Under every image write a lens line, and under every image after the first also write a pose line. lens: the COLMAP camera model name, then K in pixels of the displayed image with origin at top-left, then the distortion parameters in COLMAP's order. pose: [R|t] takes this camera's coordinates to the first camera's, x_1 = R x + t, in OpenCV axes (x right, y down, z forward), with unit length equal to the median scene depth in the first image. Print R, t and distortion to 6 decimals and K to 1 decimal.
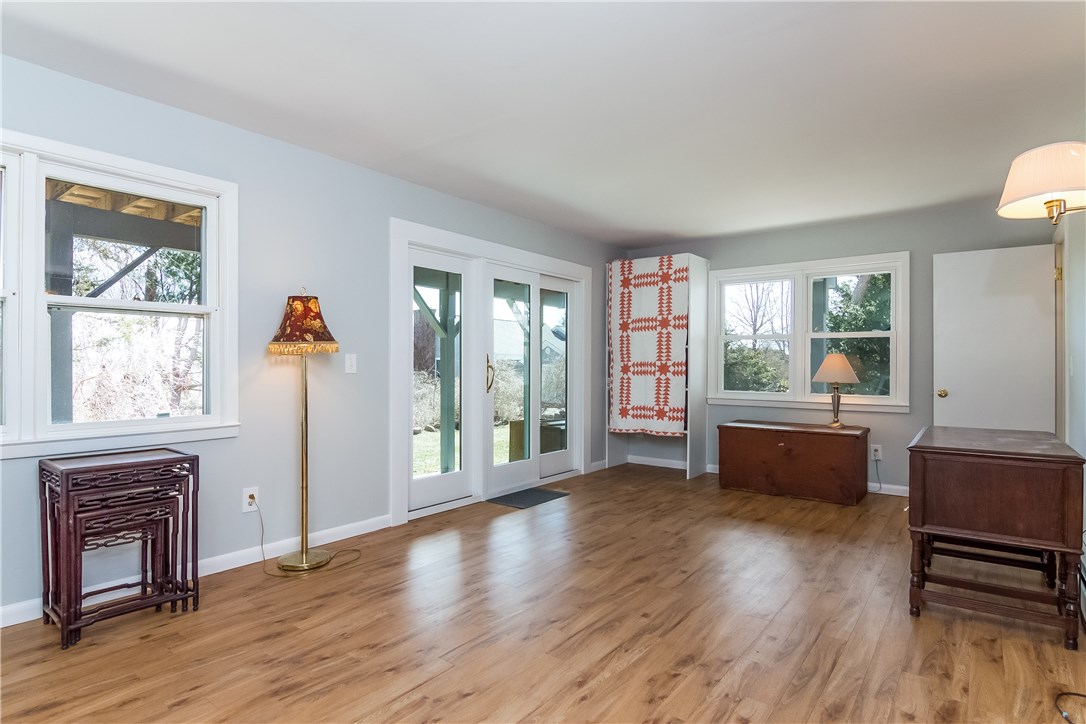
lens RADIAL K [[544.5, 0, 543.0], [0, 544.5, 362.0], [0, 0, 1]] dist [-0.010528, -0.000203]
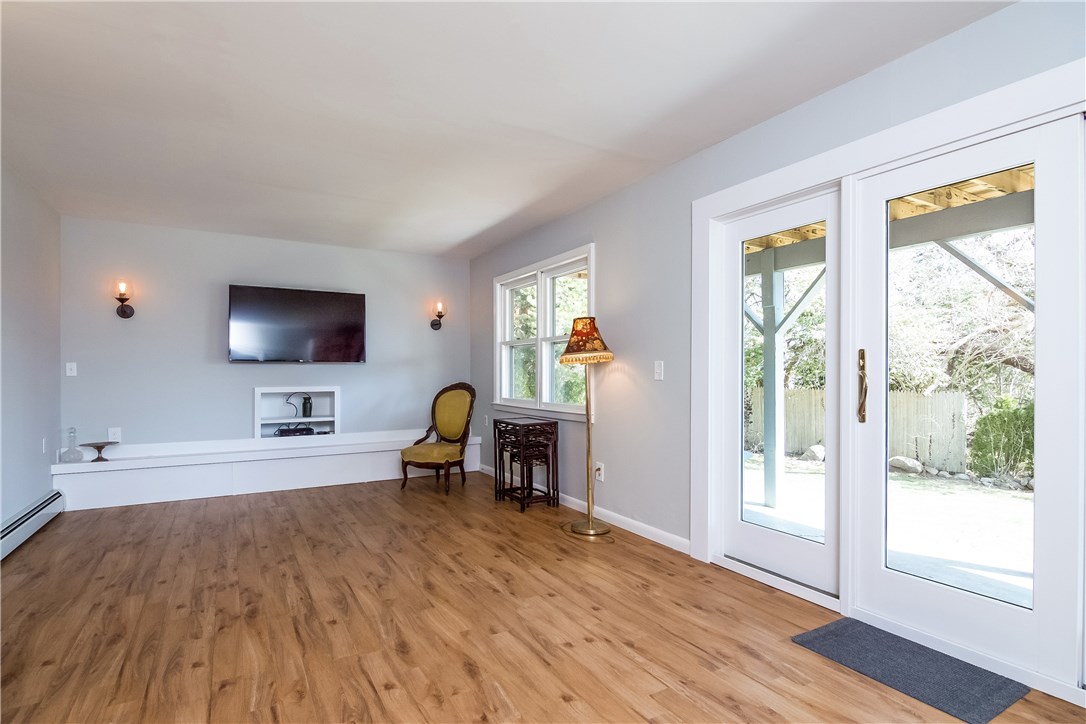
lens RADIAL K [[544.5, 0, 543.0], [0, 544.5, 362.0], [0, 0, 1]] dist [-0.010528, -0.000203]
pose [[-0.357085, -0.016892, -0.933919, 1.065232], [0.002656, 0.999814, -0.019100, 0.011059], [0.934068, -0.009301, -0.356974, 1.855229]]
